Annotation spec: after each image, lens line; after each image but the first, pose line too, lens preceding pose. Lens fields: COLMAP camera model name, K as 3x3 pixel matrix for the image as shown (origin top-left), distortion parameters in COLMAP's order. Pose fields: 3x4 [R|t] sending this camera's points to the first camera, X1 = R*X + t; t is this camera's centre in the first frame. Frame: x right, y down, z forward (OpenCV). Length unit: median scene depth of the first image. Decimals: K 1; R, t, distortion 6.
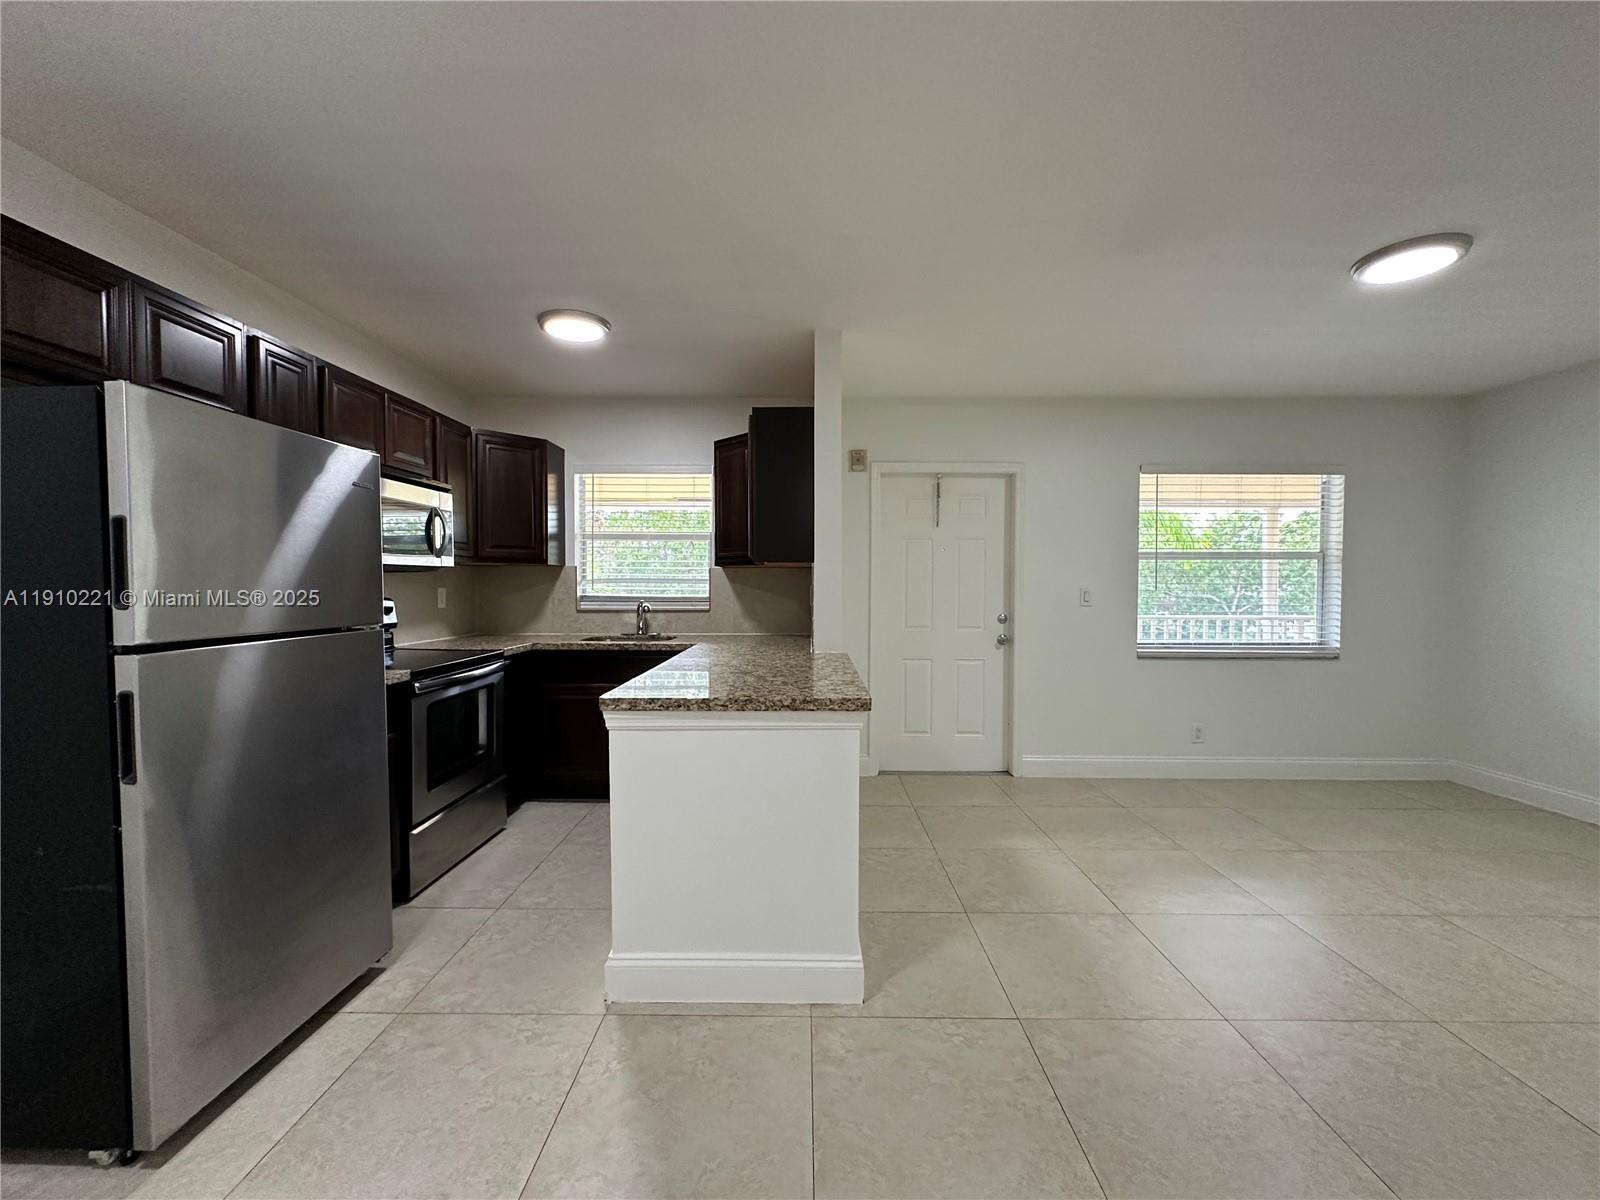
lens RADIAL K [[639.0, 0, 800.0], [0, 639.0, 598.7], [0, 0, 1]] dist [-0.001794, 0.000398]
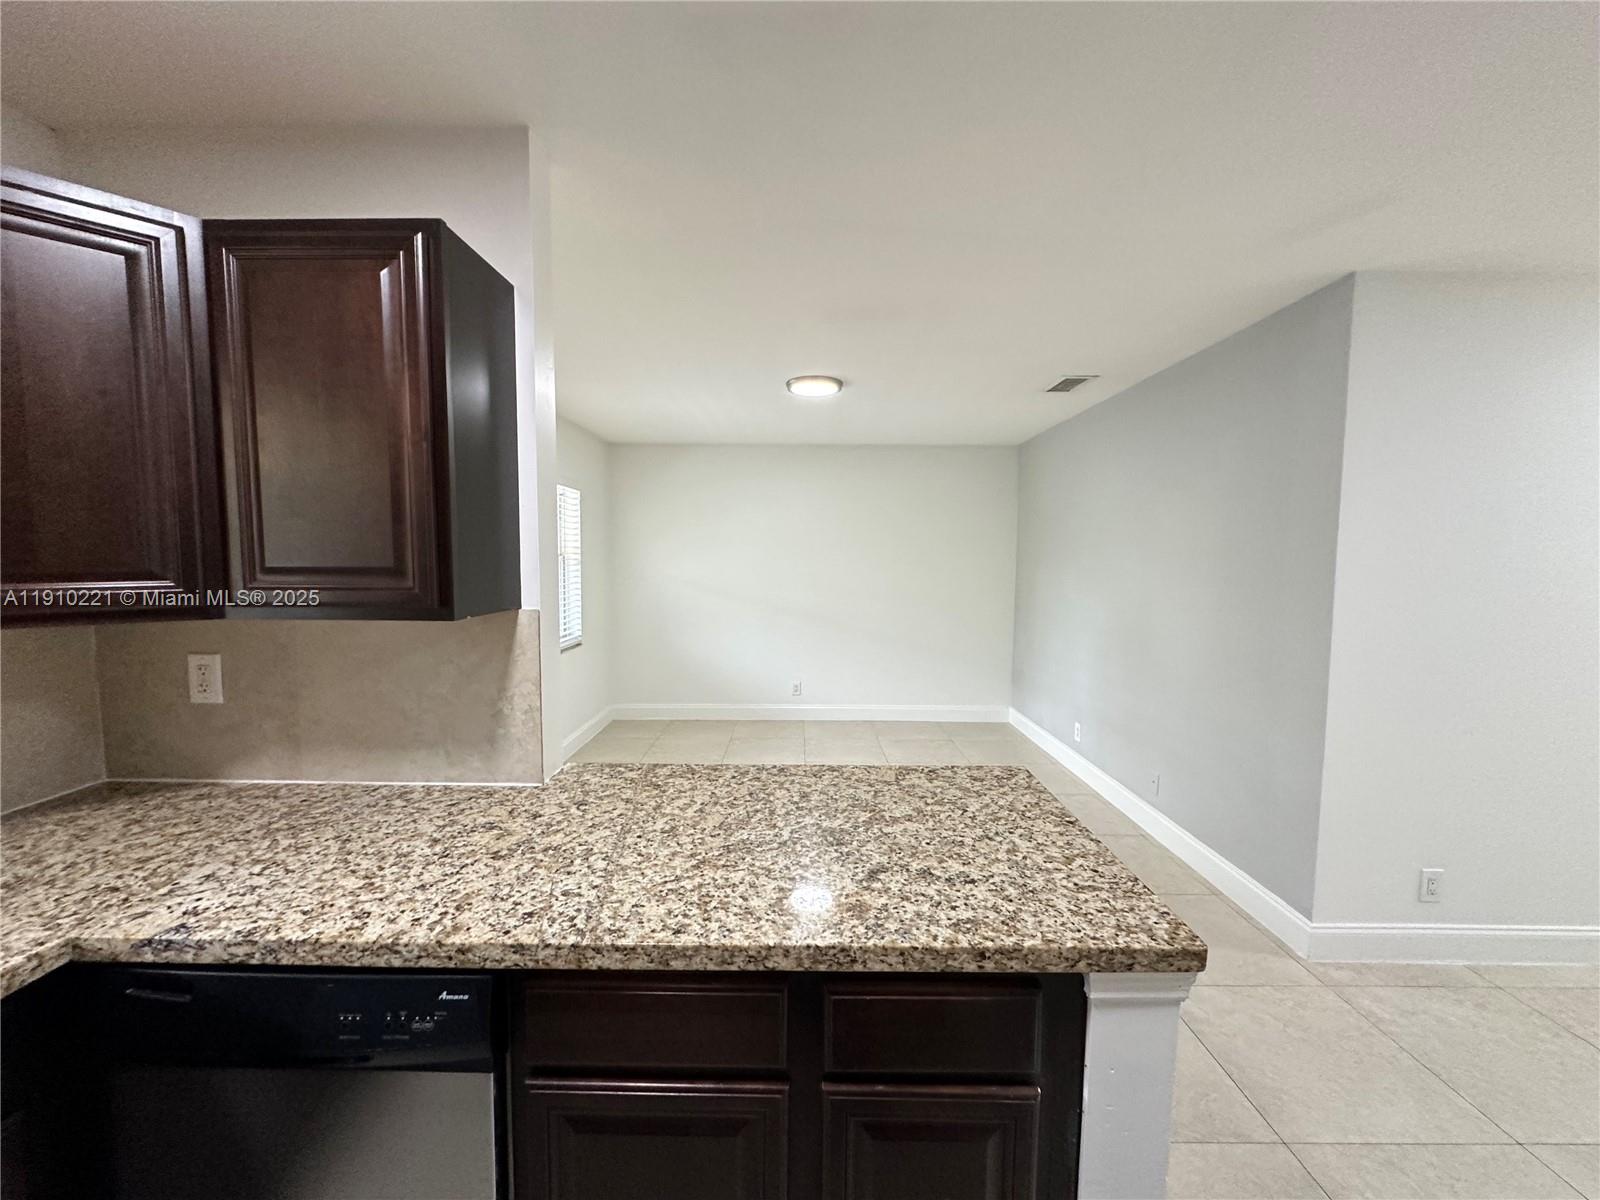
lens RADIAL K [[639.0, 0, 800.0], [0, 639.0, 600.1], [0, 0, 1]] dist [-0.001794, 0.000398]
pose [[-0.004598, -0.074780, 0.997189, -0.481098], [0.019147, 0.997011, 0.074855, -0.097164], [-0.999806, 0.019438, -0.003152, 0.800044]]
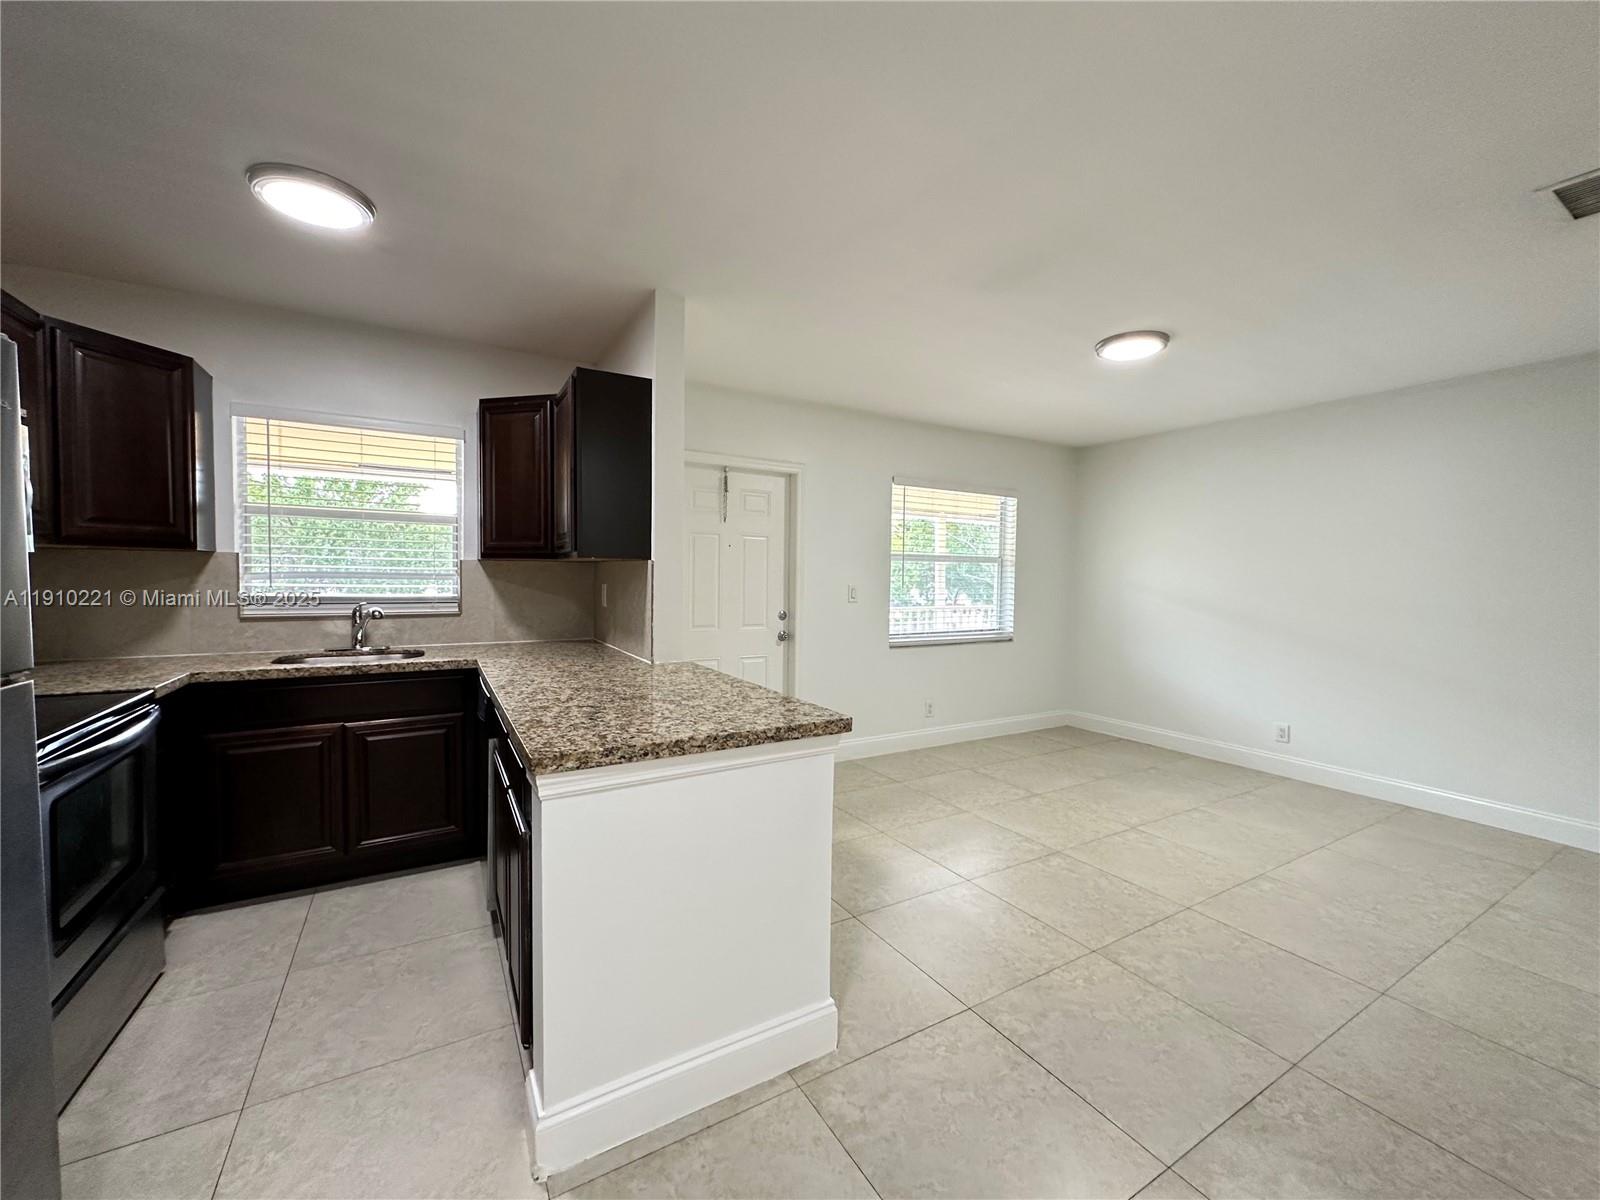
lens RADIAL K [[639.0, 0, 800.0], [0, 639.0, 599.6], [0, 0, 1]] dist [-0.001794, 0.000398]
pose [[0.857616, -0.010803, 0.514178, -0.255228], [0.001369, 0.999824, 0.018724, -0.018288], [-0.514289, -0.015354, 0.857479, 0.154400]]
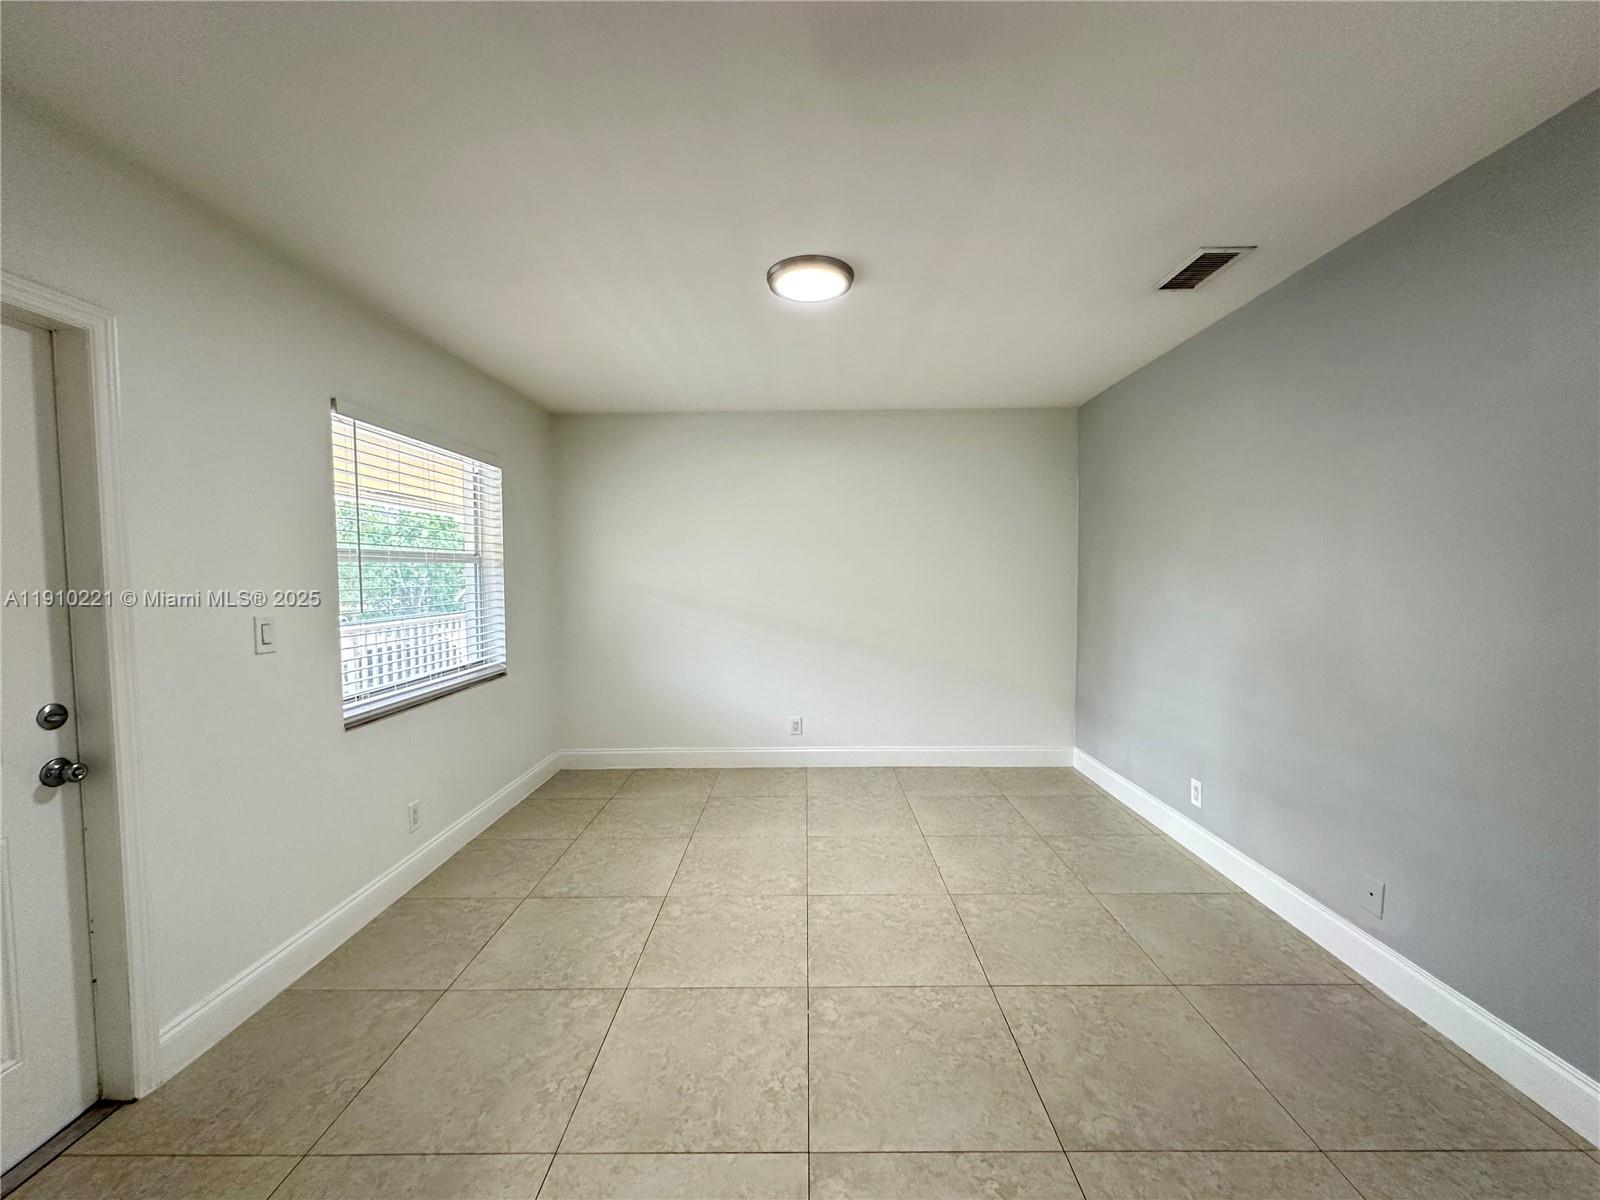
lens RADIAL K [[639.0, 0, 800.5], [0, 639.0, 600.1], [0, 0, 1]] dist [-0.001794, 0.000398]
pose [[0.003709, -0.049168, 0.998784, -0.065093], [0.033961, 0.998221, 0.049014, -0.054524], [-0.999416, 0.033738, 0.005372, 0.782741]]
